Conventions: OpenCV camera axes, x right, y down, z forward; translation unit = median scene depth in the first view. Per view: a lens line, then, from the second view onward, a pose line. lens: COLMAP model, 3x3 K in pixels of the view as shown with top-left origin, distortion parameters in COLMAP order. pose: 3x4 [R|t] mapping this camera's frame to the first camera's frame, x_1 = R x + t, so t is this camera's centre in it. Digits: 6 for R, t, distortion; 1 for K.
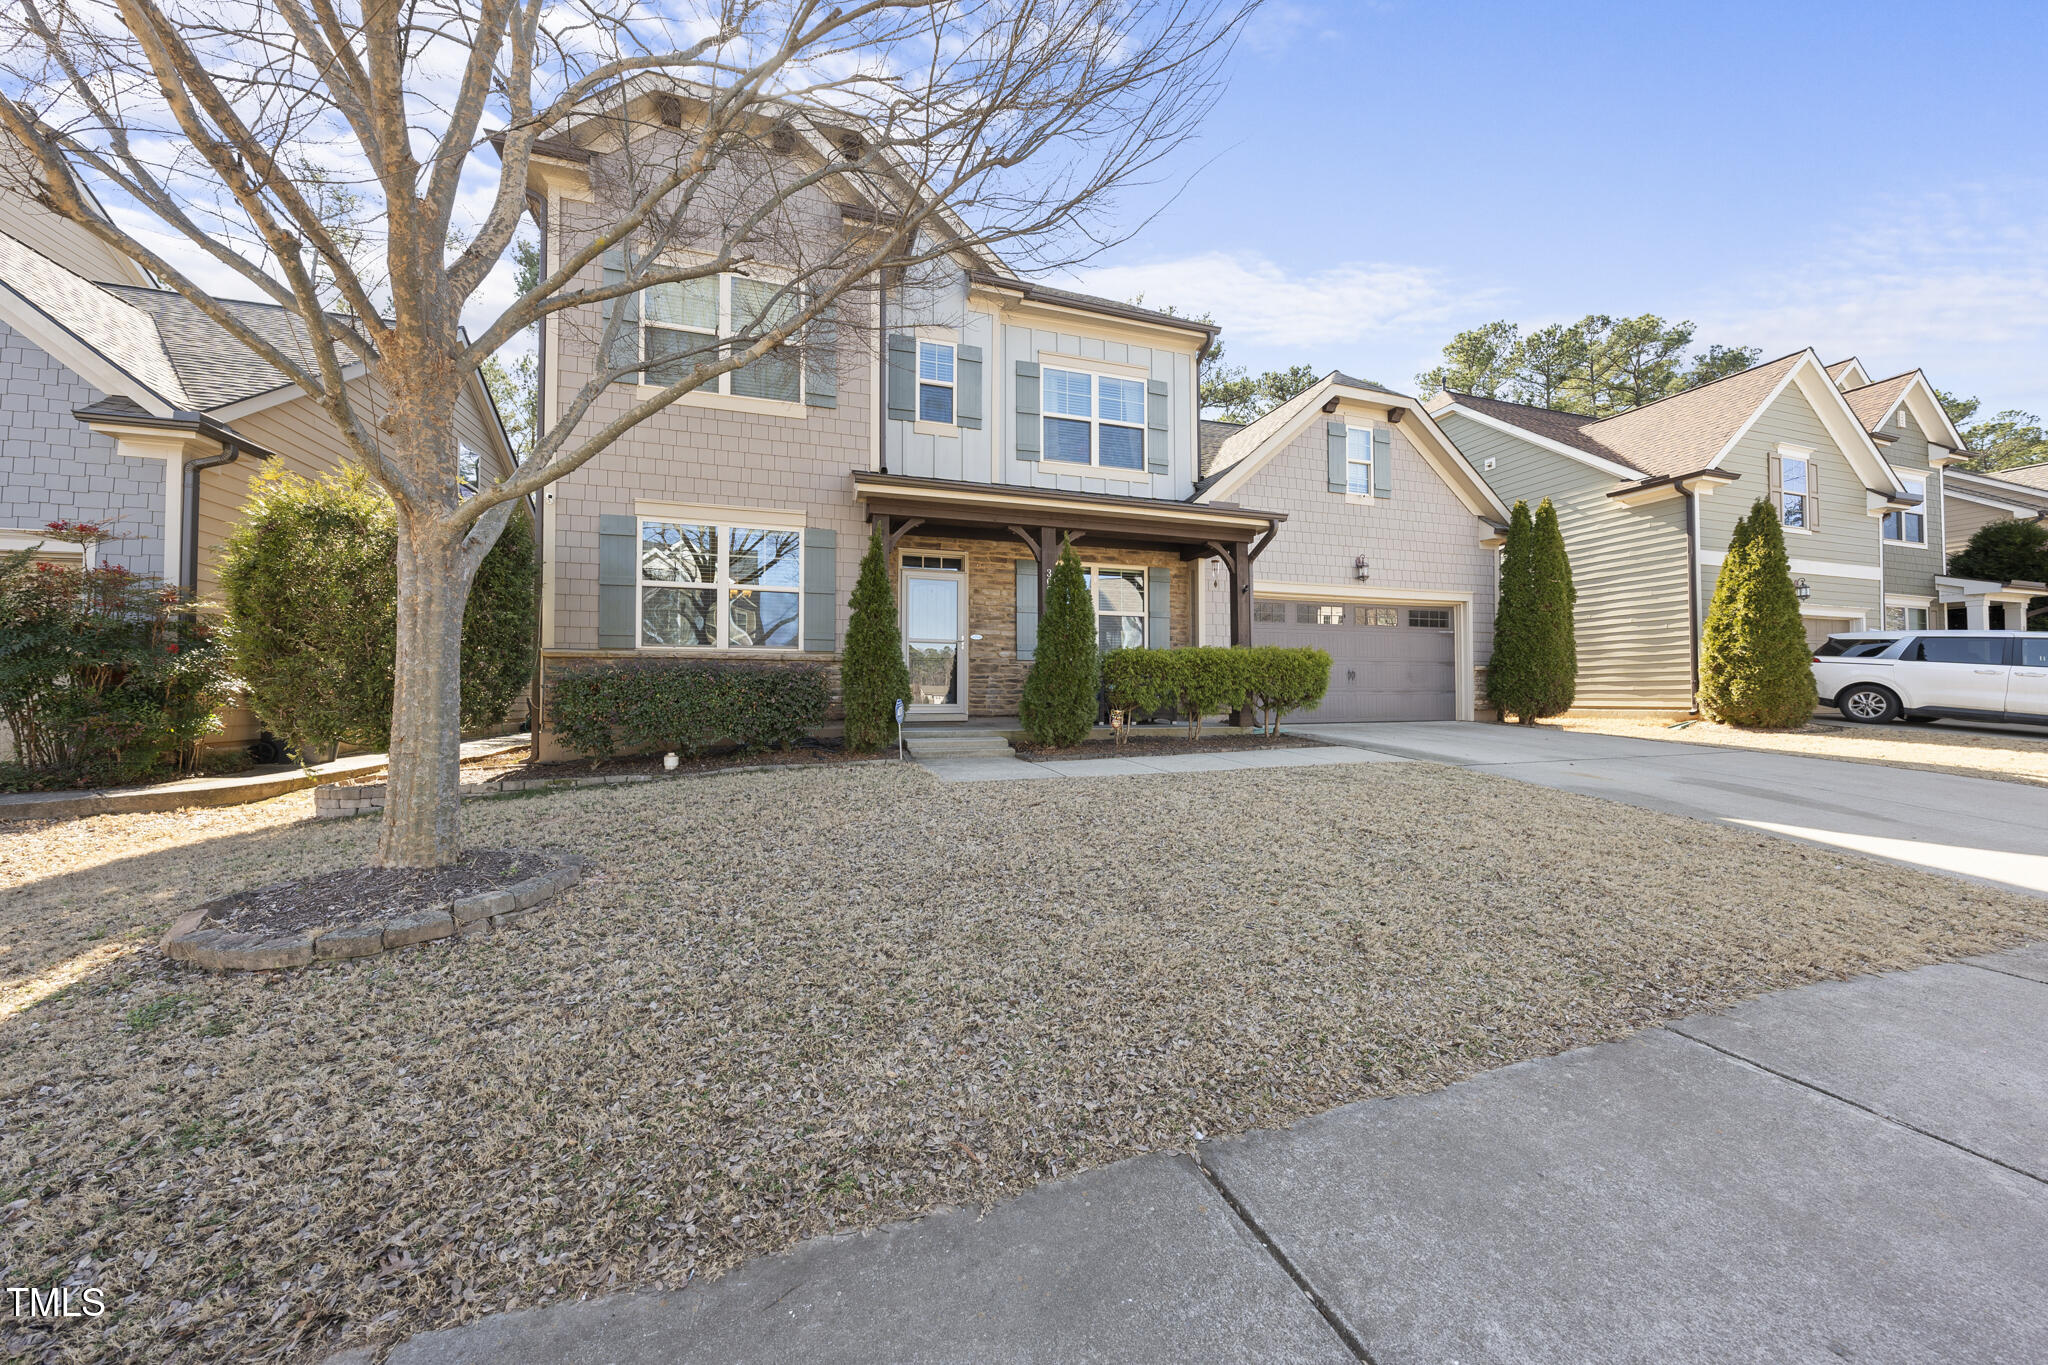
lens RADIAL K [[701.5, 0, 1036.3], [0, 701.5, 684.3], [0, 0, 1]] dist [-0.000003, 0.000038]
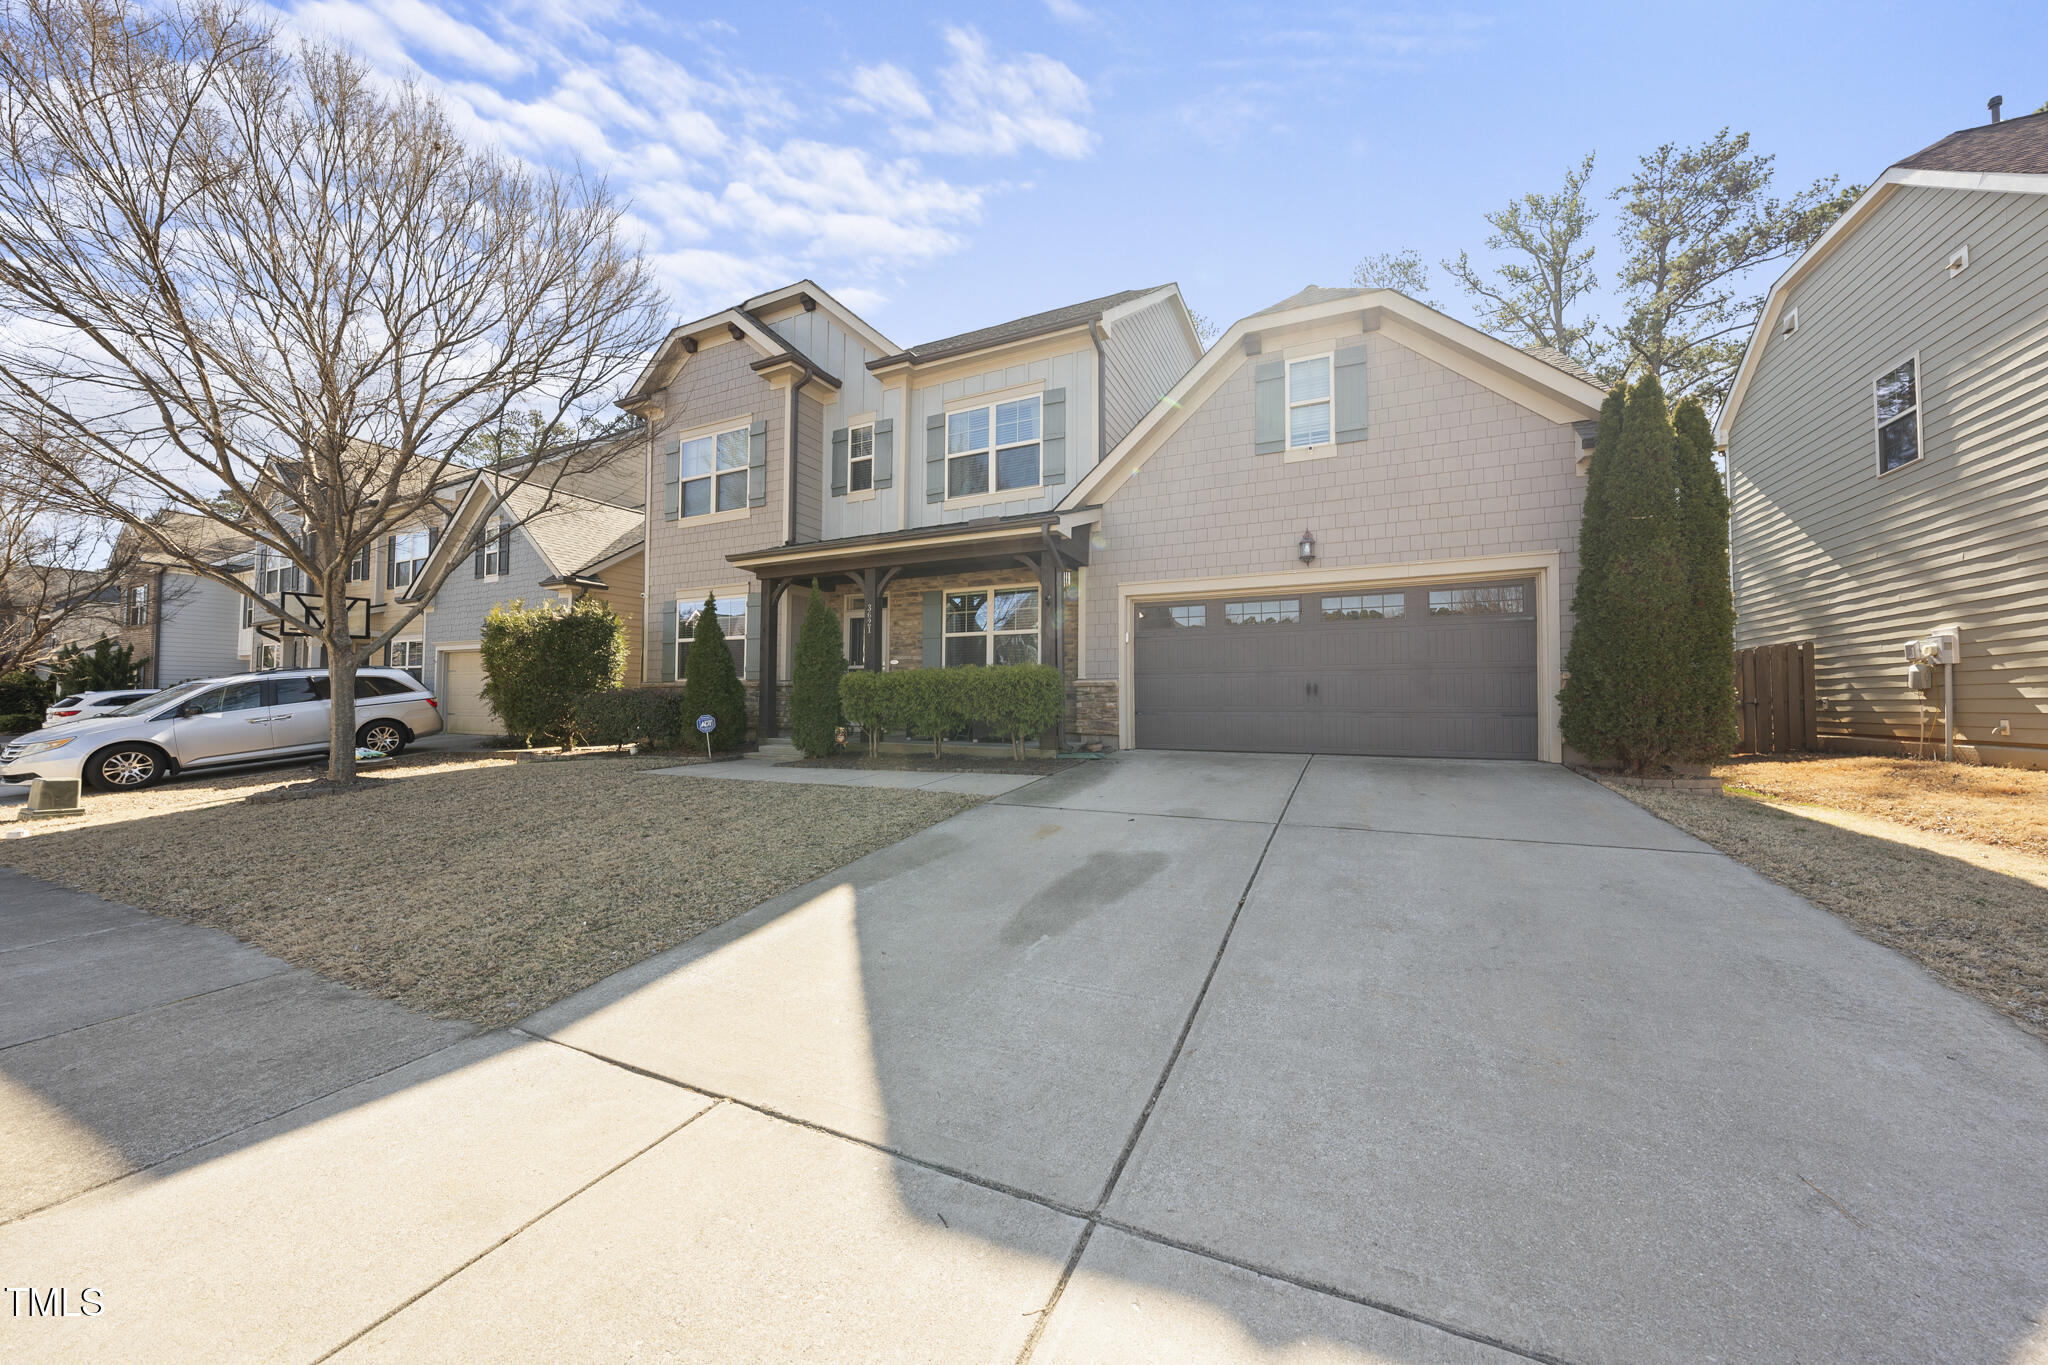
lens RADIAL K [[701.5, 0, 1028.5], [0, 701.5, 685.2], [0, 0, 1]] dist [-0.000003, 0.000038]
pose [[0.717374, -0.012379, -0.696578, 0.855818], [0.004524, 0.999904, -0.013110, -0.011424], [0.696673, 0.006254, 0.717361, 0.293722]]
